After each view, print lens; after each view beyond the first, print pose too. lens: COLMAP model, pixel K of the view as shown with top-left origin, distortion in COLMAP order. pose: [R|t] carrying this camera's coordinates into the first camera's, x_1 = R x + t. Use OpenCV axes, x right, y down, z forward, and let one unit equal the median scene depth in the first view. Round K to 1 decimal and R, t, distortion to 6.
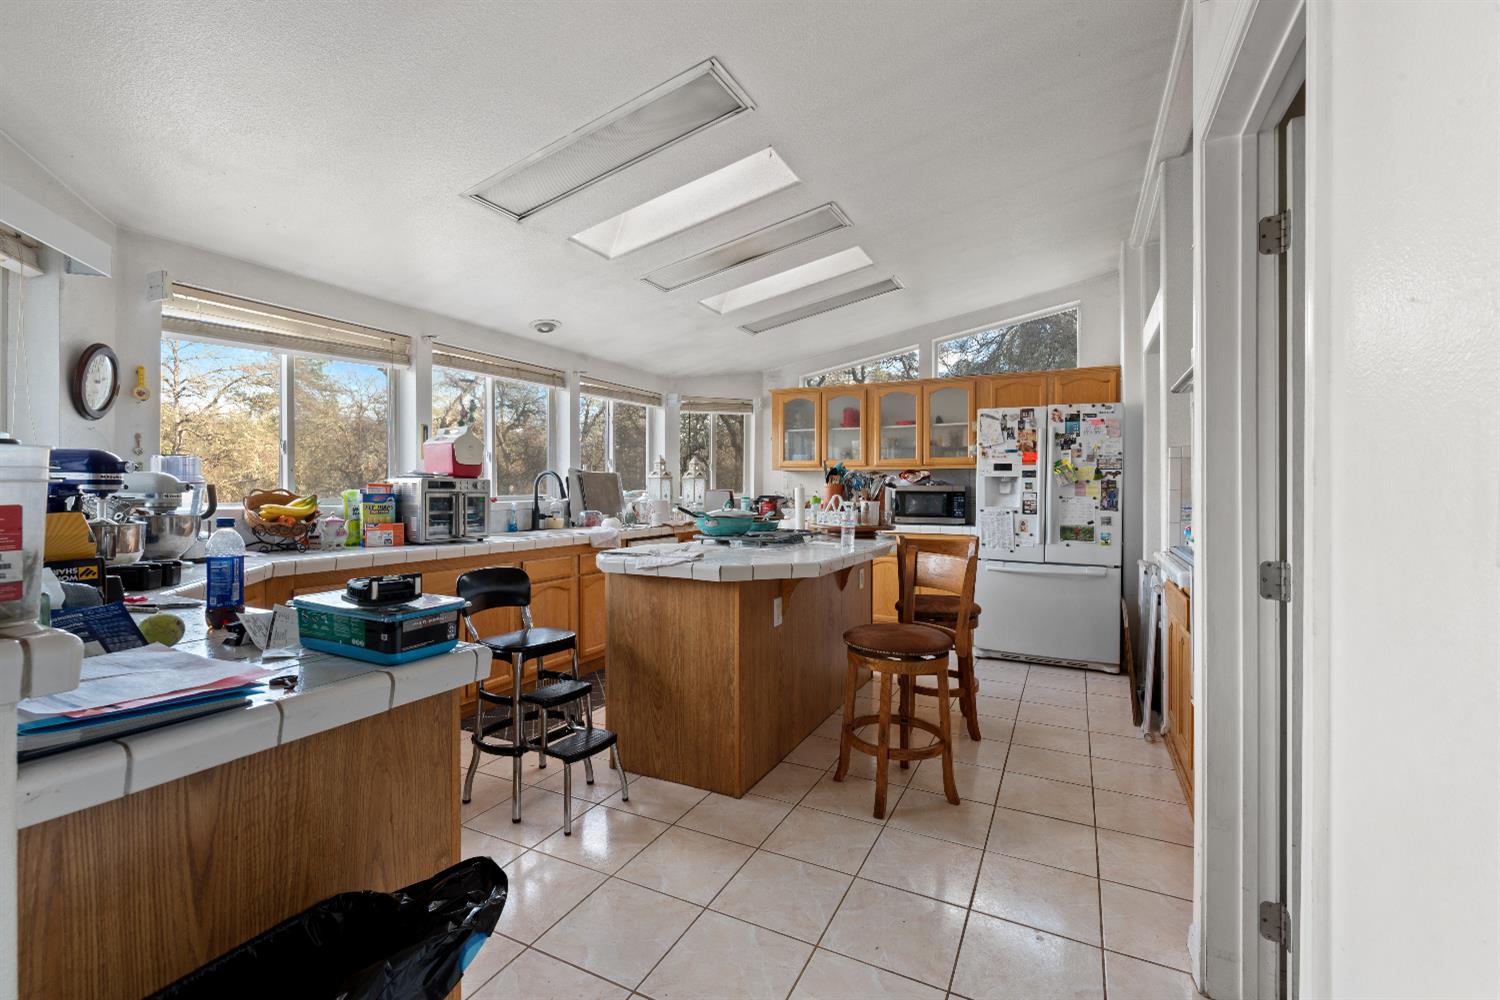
lens RADIAL K [[647.6, 0, 752.9], [0, 647.6, 494.0], [0, 0, 1]] dist [0.000239, -0.000026]
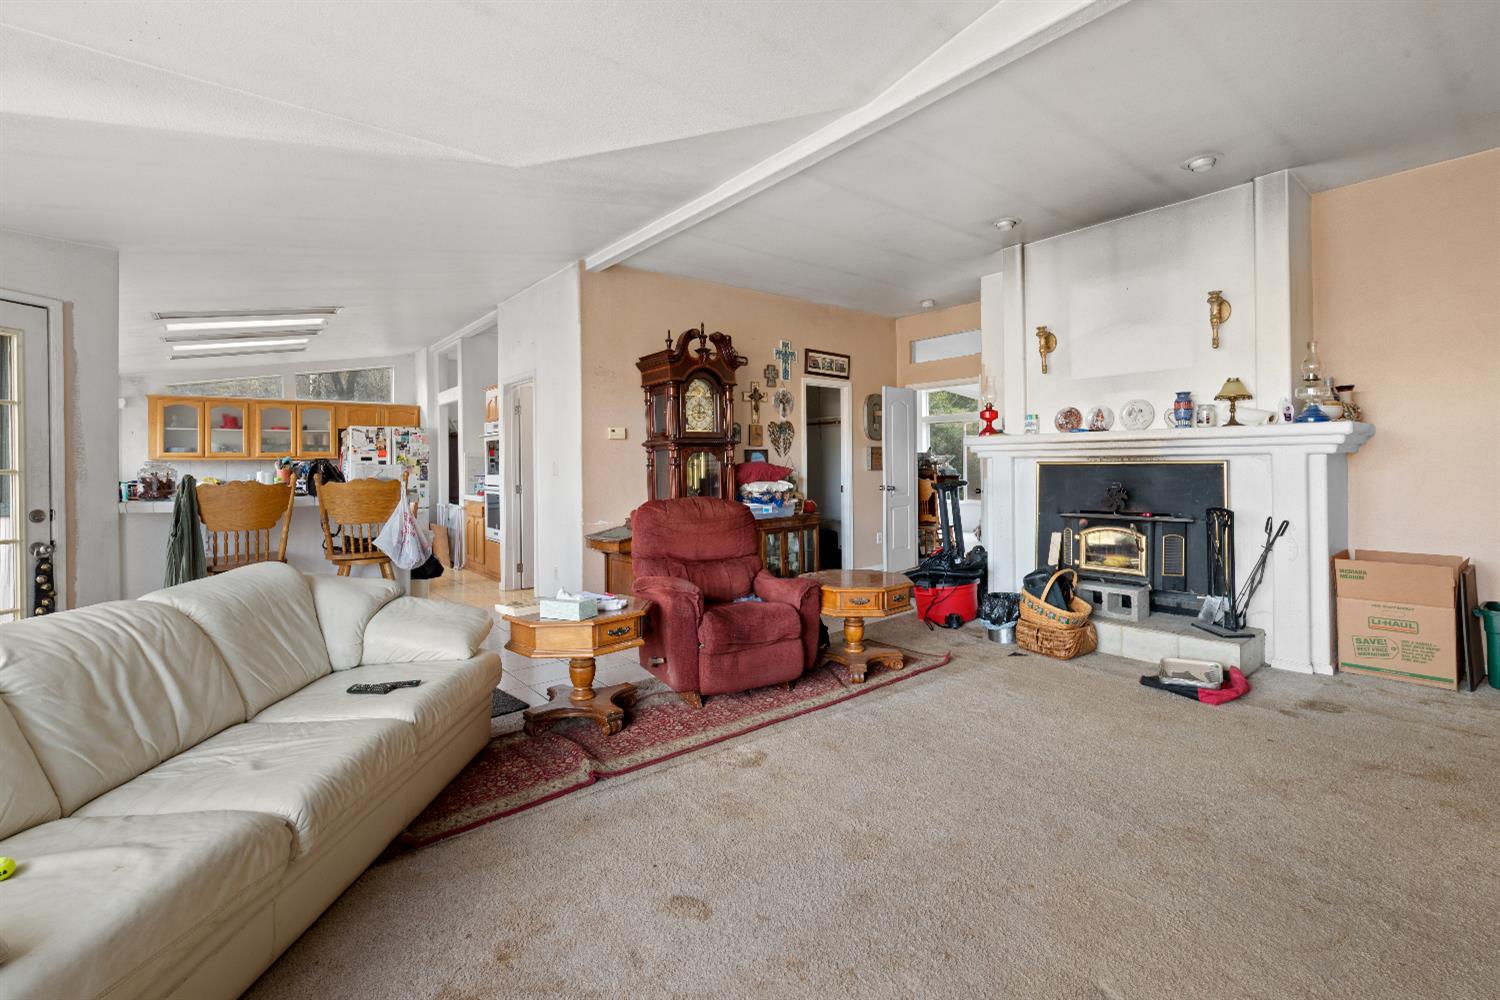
lens RADIAL K [[651.9, 0, 753.1], [0, 651.9, 458.7], [0, 0, 1]] dist [-0.000509, -0.000060]
pose [[0.411990, -0.000991, 0.911188, -0.855520], [0.025111, 0.999632, -0.010266, 0.003984], [-0.910842, 0.027111, 0.411864, -0.758258]]
